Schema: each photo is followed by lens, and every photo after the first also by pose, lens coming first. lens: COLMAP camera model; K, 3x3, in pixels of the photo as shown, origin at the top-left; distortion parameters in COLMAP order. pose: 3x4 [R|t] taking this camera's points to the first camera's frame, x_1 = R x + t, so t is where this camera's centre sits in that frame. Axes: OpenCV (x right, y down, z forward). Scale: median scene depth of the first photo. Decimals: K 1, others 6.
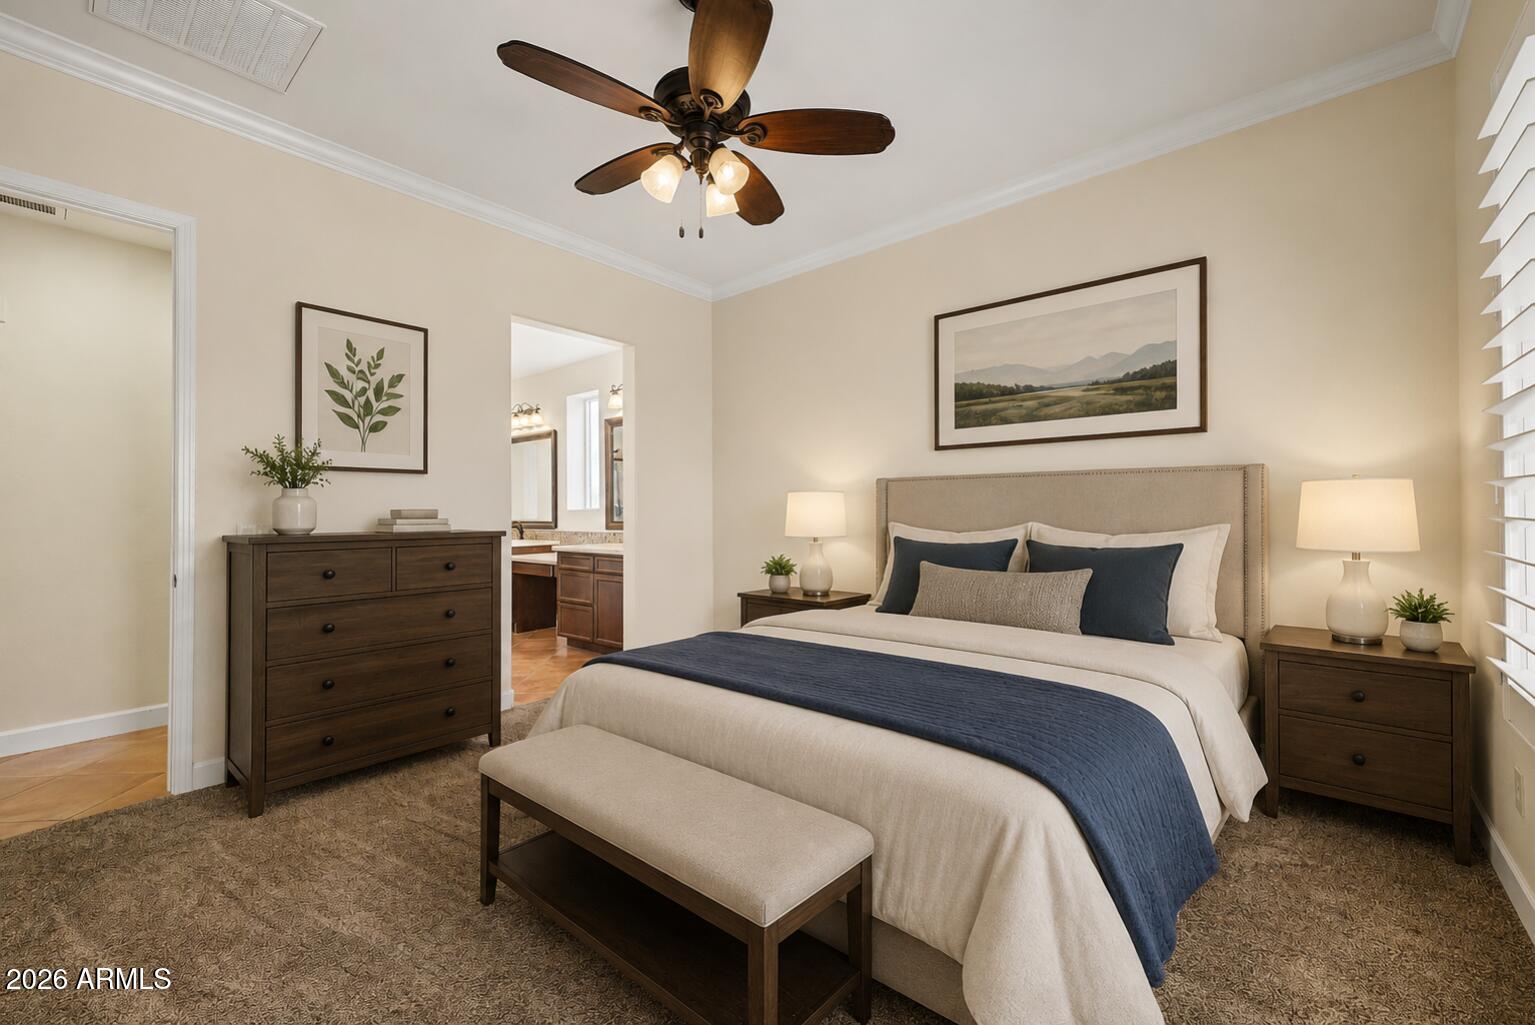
lens RADIAL K [[621.5, 0, 774.2], [0, 621.5, 513.5], [0, 0, 1]] dist [0.003689, 0.000120]
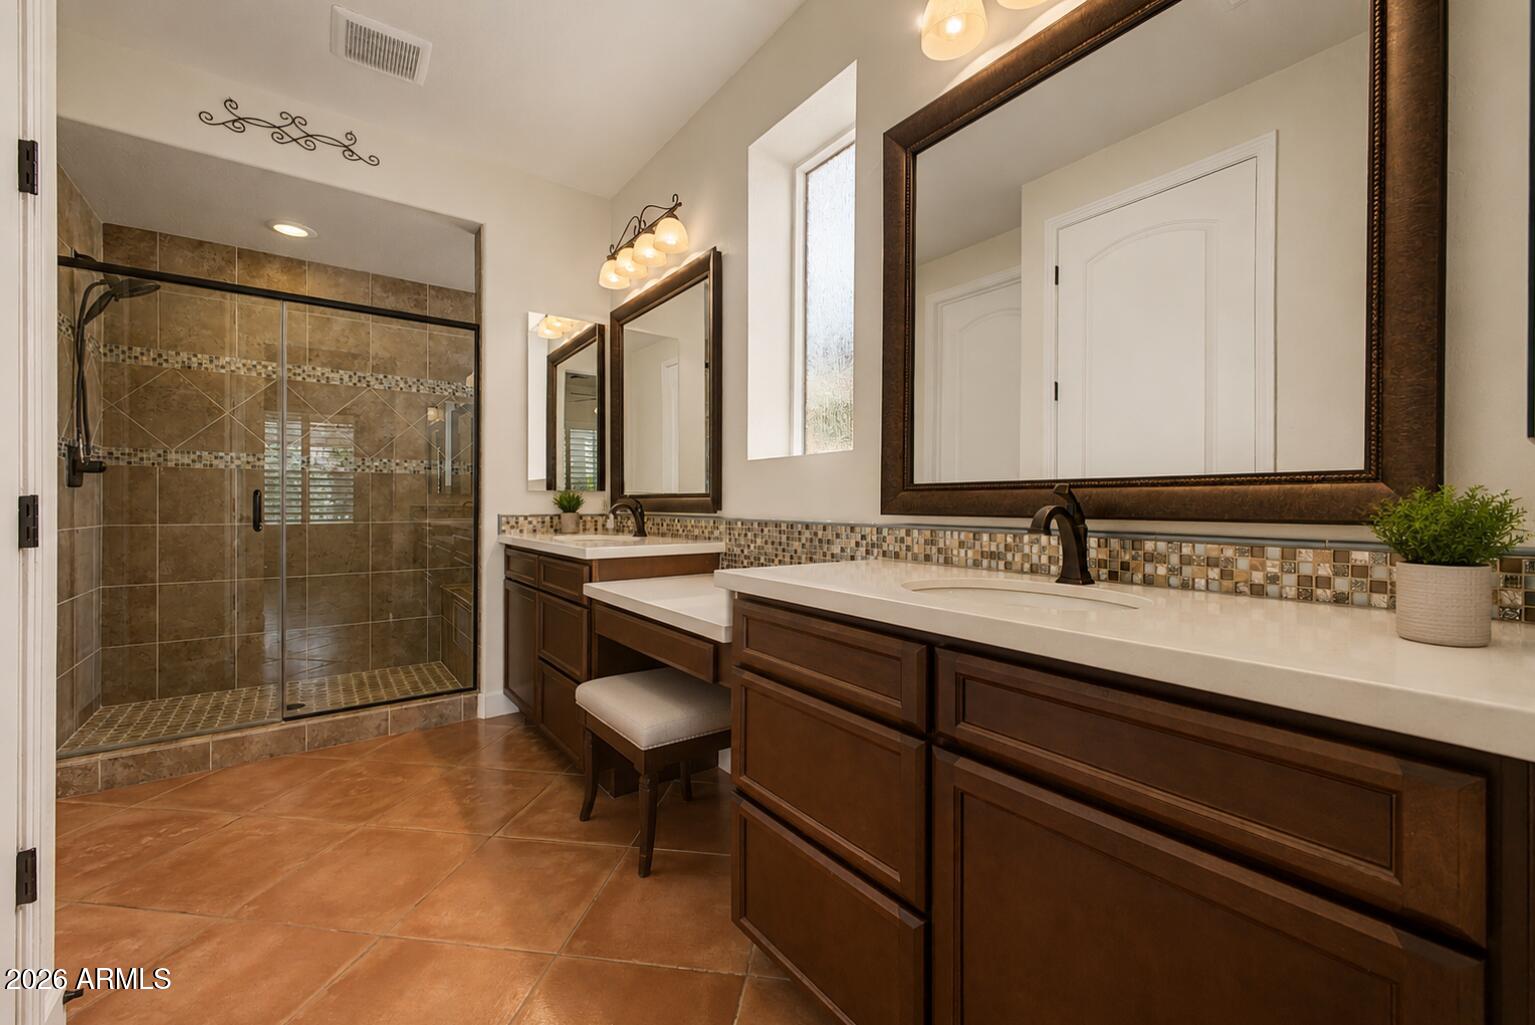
lens RADIAL K [[621.5, 0, 763.7], [0, 621.5, 504.5], [0, 0, 1]] dist [0.003689, 0.000120]
pose [[0.973243, 0.011467, -0.229490, -0.241237], [-0.011945, 0.999928, -0.000696, 0.019896], [0.229466, 0.003419, 0.973311, 0.652392]]
